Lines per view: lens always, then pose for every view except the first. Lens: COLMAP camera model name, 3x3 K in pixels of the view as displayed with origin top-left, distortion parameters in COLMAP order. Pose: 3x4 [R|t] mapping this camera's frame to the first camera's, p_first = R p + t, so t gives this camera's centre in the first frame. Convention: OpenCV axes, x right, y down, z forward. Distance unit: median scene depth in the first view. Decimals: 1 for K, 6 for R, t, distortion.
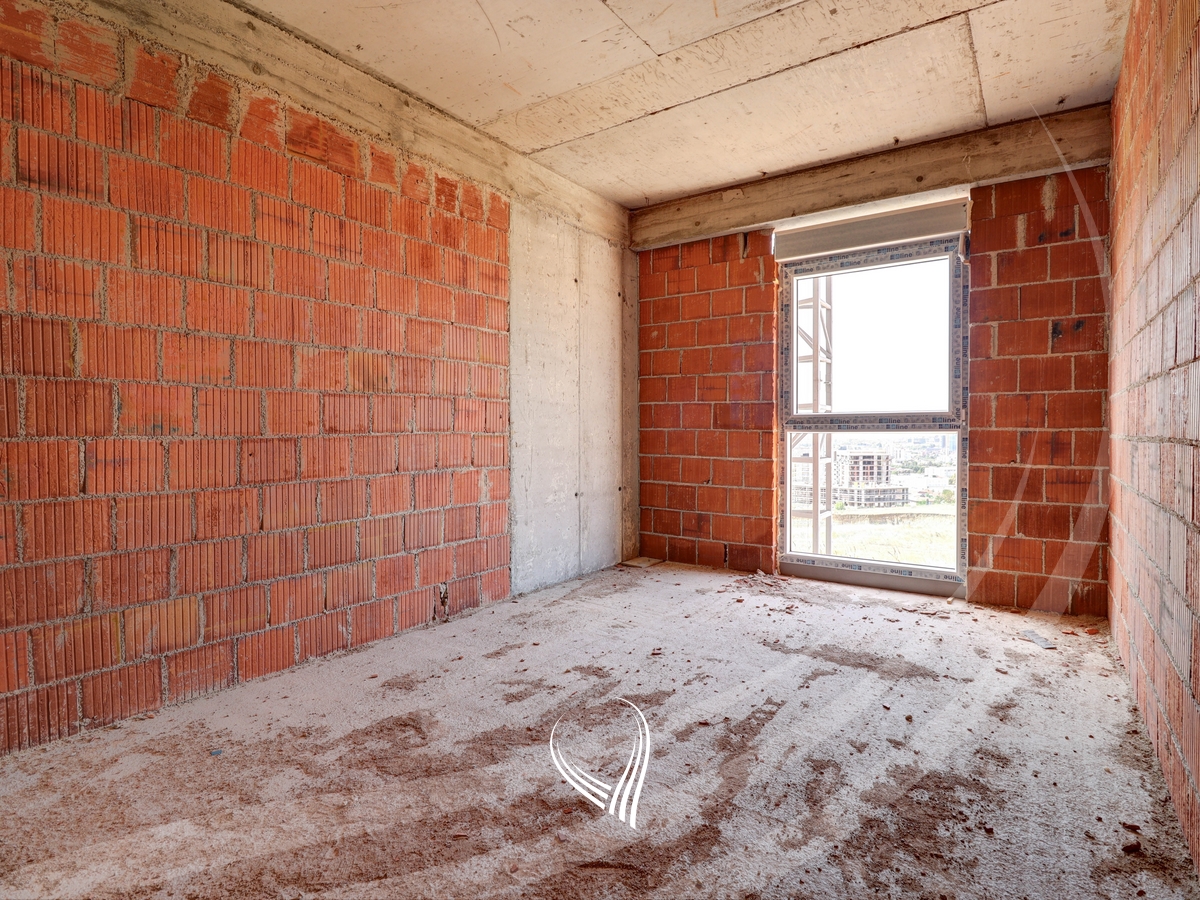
lens RADIAL K [[629.4, 0, 606.2], [0, 629.4, 445.1], [0, 0, 1]] dist [0.003519, -0.018060]
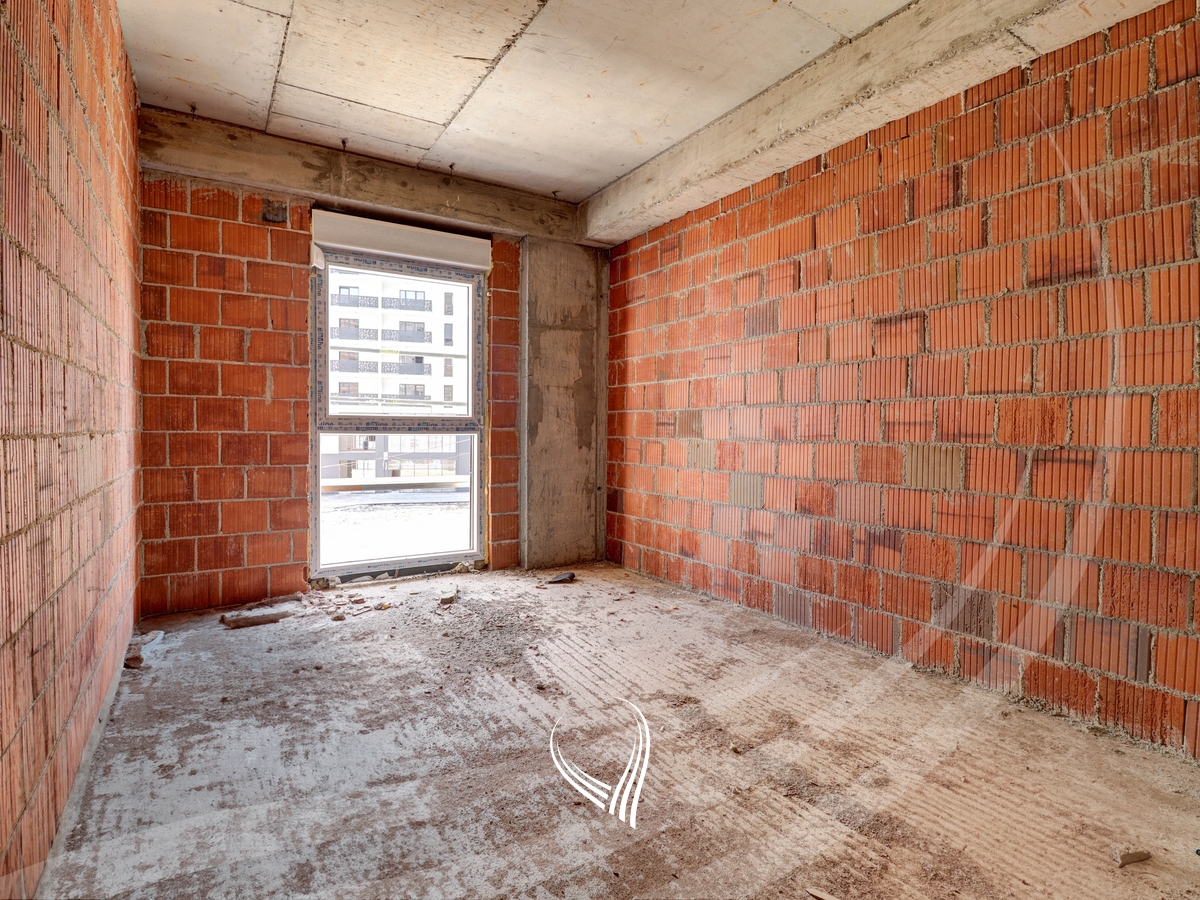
lens RADIAL K [[629.4, 0, 606.2], [0, 629.4, 445.1], [0, 0, 1]] dist [0.003519, -0.018060]
pose [[0.360833, -0.018397, 0.932449, -0.426292], [0.010349, 0.999823, 0.015721, -0.015087], [-0.932573, 0.003977, 0.360959, 0.312164]]
